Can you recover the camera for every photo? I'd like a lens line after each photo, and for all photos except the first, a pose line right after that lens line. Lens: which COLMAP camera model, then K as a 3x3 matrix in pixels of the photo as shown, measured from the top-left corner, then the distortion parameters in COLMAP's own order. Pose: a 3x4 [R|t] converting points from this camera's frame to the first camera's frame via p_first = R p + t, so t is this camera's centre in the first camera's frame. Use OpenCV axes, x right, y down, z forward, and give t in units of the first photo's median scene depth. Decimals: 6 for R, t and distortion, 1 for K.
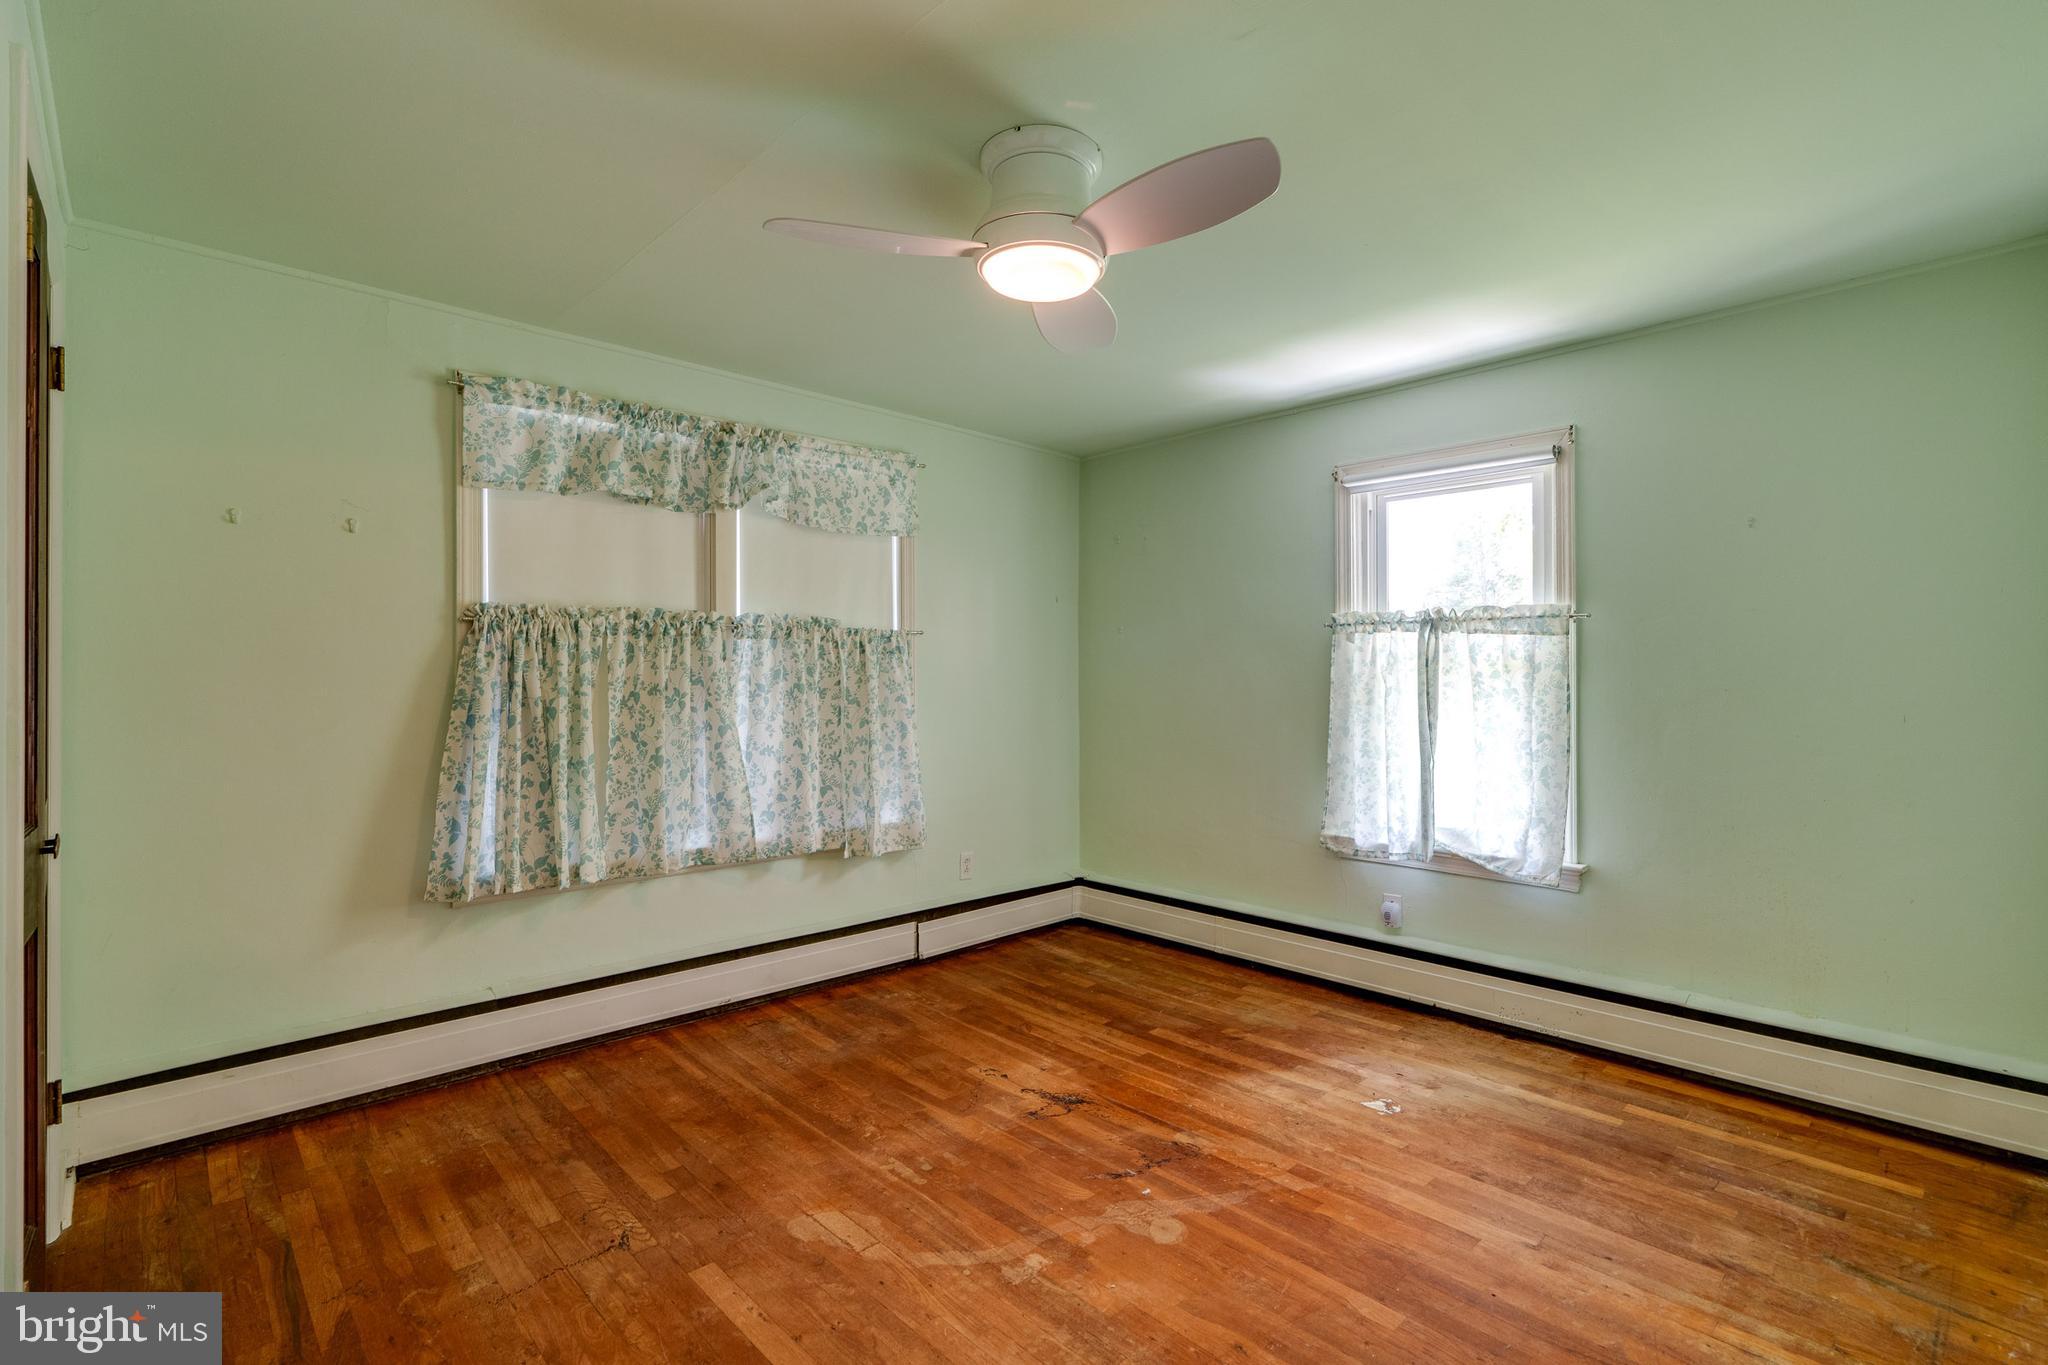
lens RADIAL K [[934.8, 0, 1026.8], [0, 934.8, 675.6], [0, 0, 1]] dist [-0.006530, 0.001708]
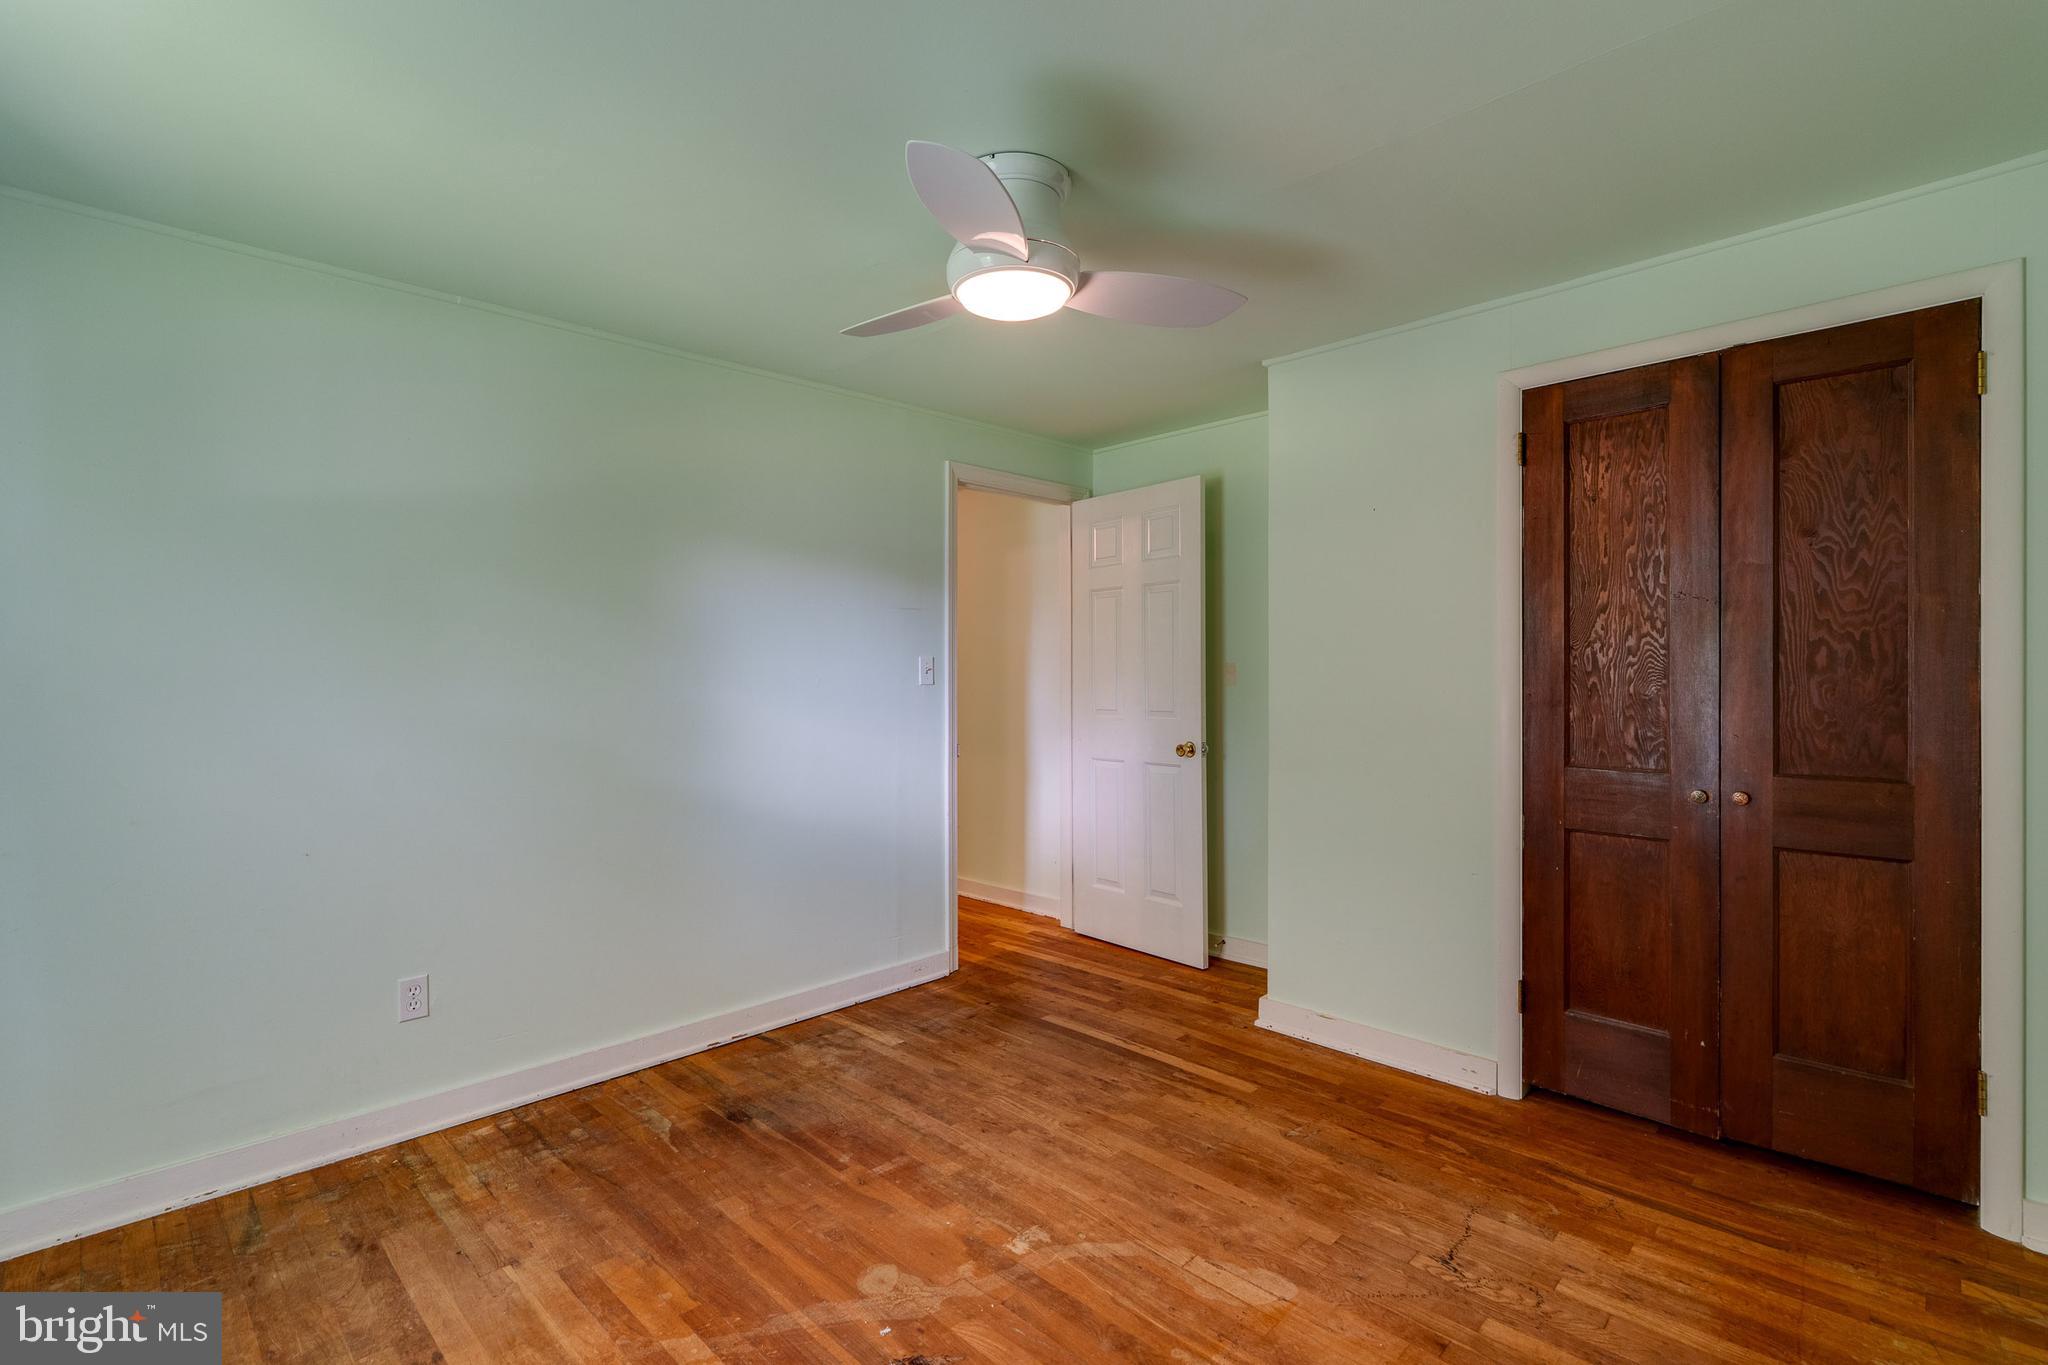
lens RADIAL K [[934.8, 0, 1020.9], [0, 934.8, 675.8], [0, 0, 1]] dist [-0.006530, 0.001708]
pose [[-0.998559, 0.005663, -0.053361, 0.057259], [0.005252, 0.999955, 0.007847, -0.013276], [0.053403, 0.007555, -0.998544, 1.983401]]
